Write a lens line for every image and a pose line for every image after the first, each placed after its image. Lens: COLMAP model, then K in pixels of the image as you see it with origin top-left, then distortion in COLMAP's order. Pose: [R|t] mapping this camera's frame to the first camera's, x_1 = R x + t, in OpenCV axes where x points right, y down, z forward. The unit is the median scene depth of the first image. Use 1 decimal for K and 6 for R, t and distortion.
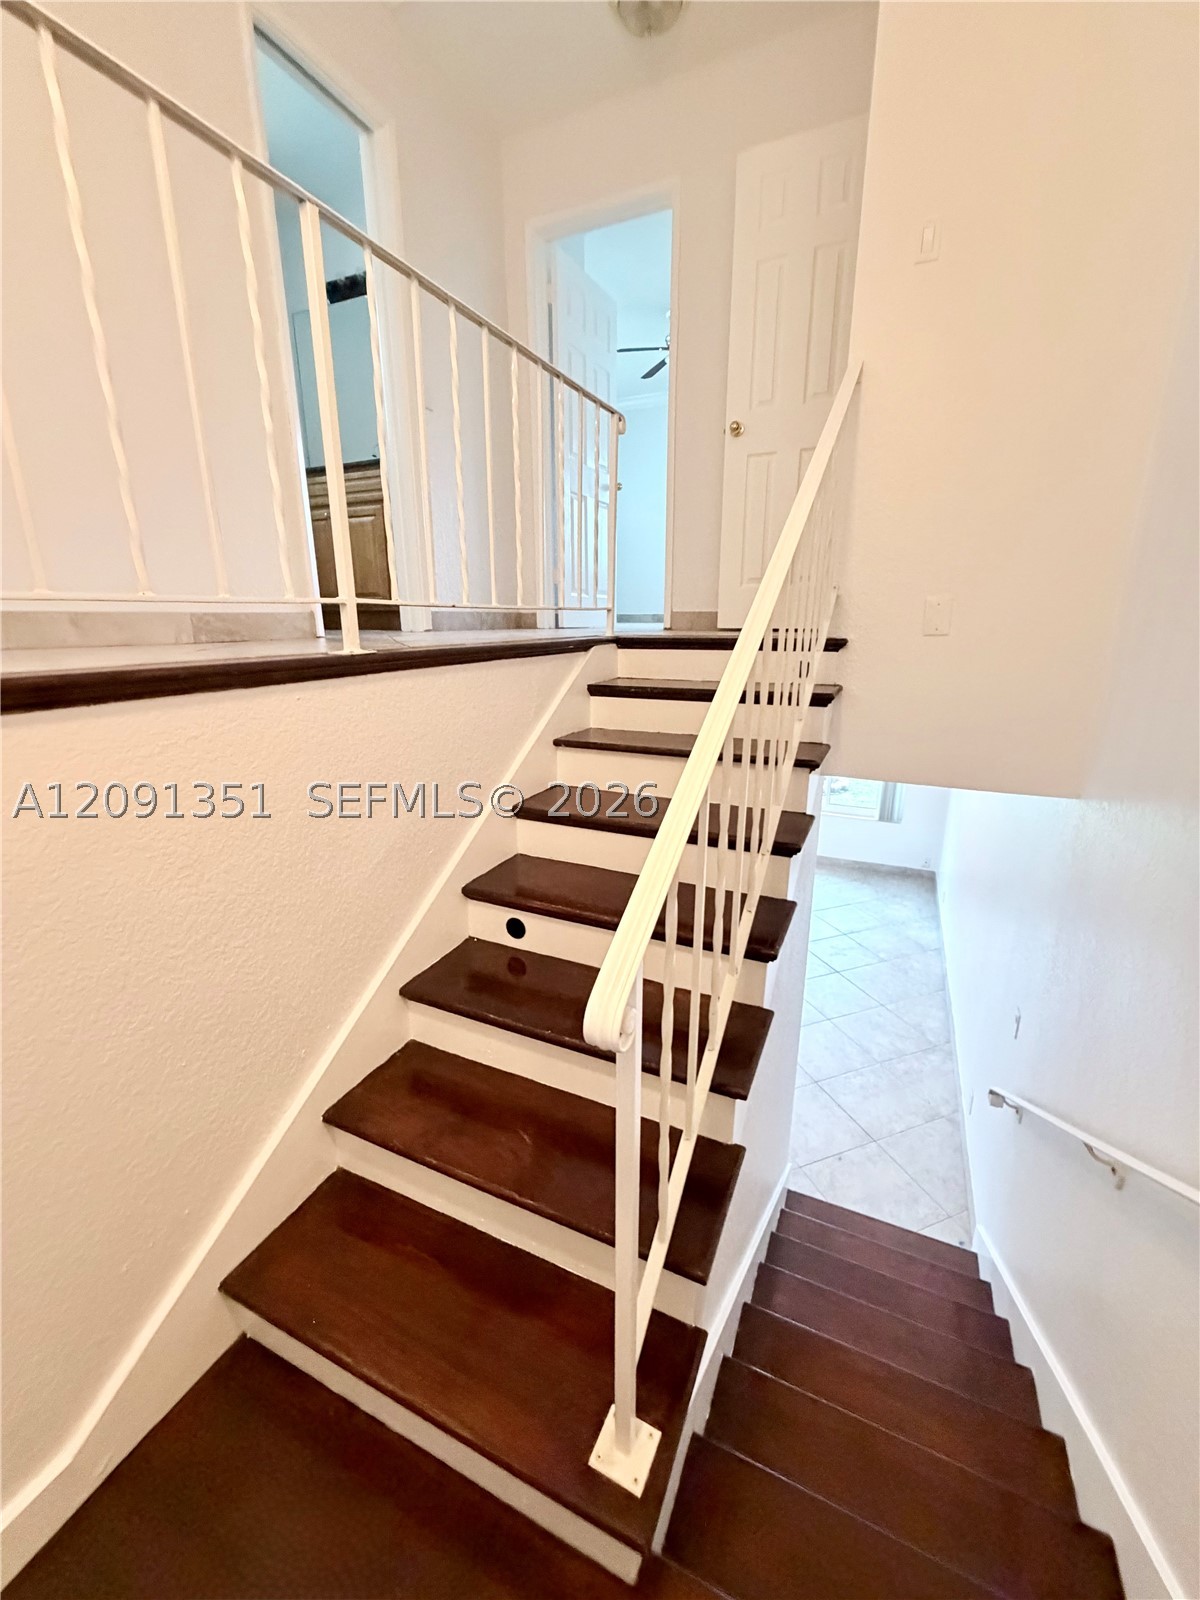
lens RADIAL K [[645.3, 0, 602.5], [0, 645.3, 795.1], [0, 0, 1]] dist [0.000703, -0.000039]
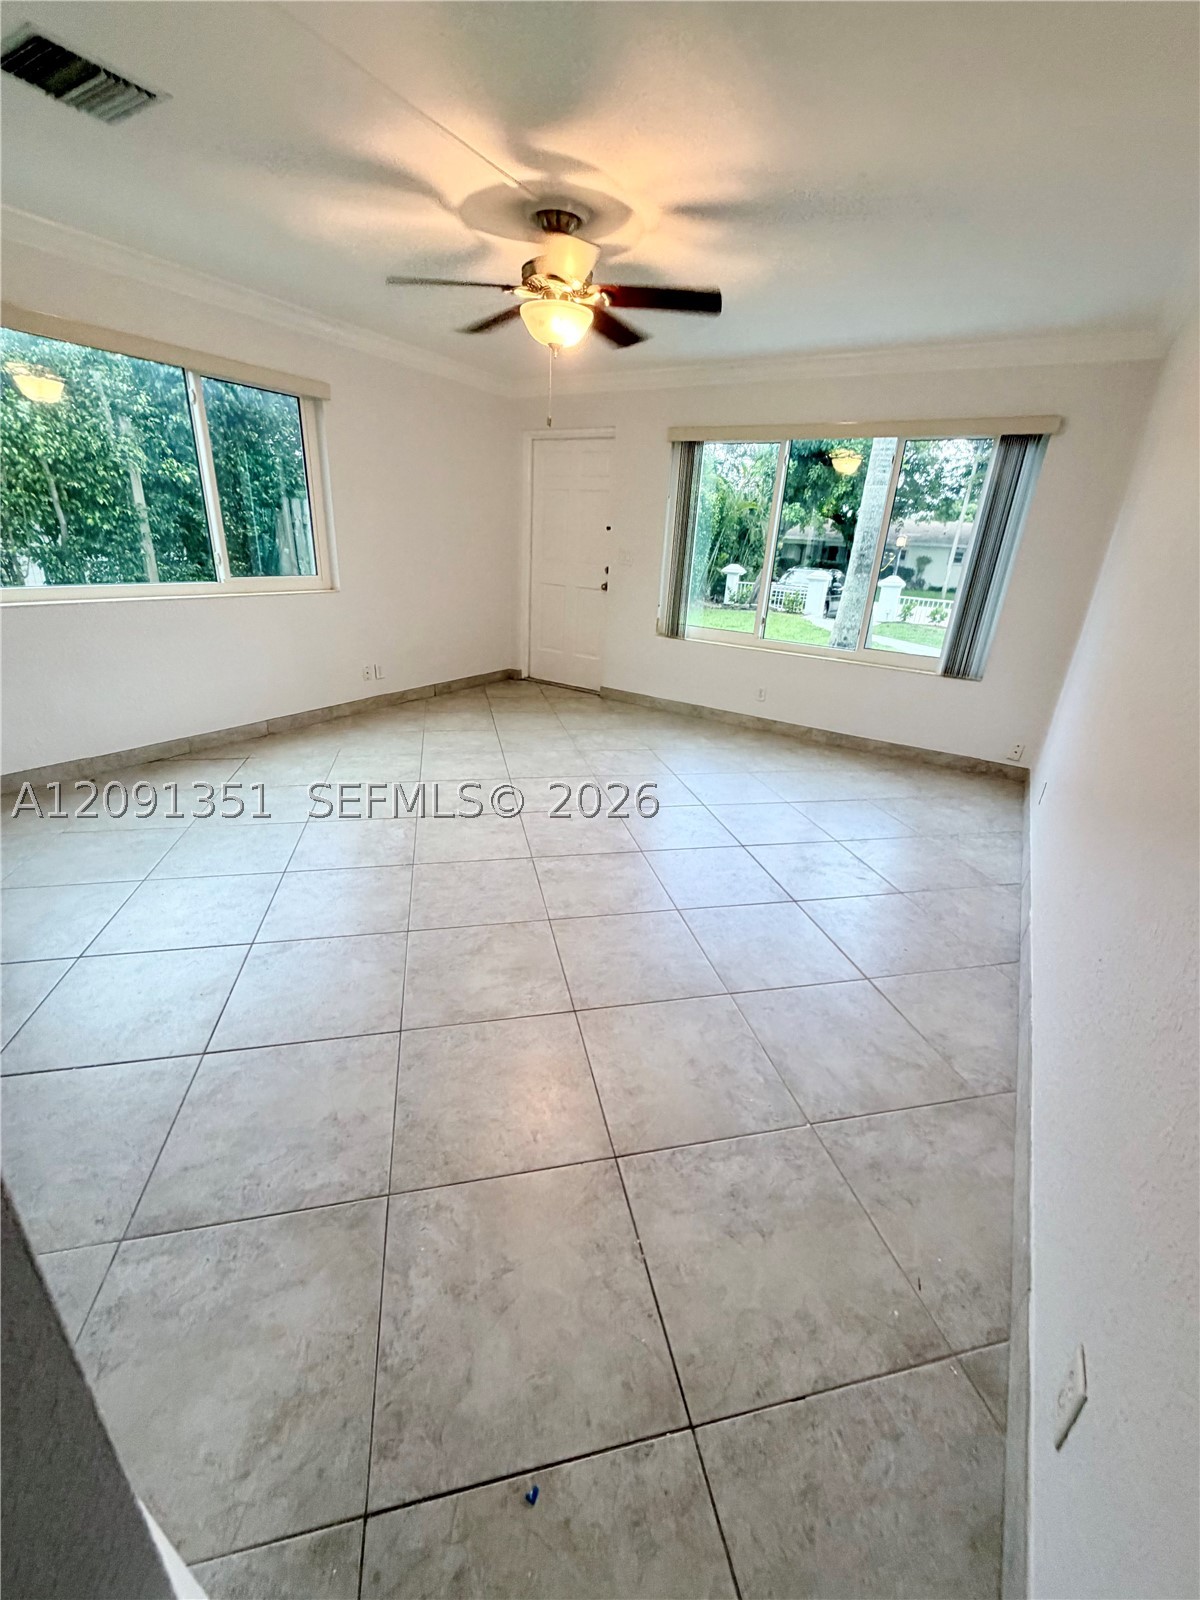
lens RADIAL K [[645.3, 0, 602.5], [0, 645.3, 795.1], [0, 0, 1]] dist [0.000703, -0.000039]
pose [[0.989257, 0.103692, -0.103046, 0.262728], [-0.092574, 0.989899, 0.107379, 0.154956], [0.113139, -0.096686, 0.988864, 0.504690]]
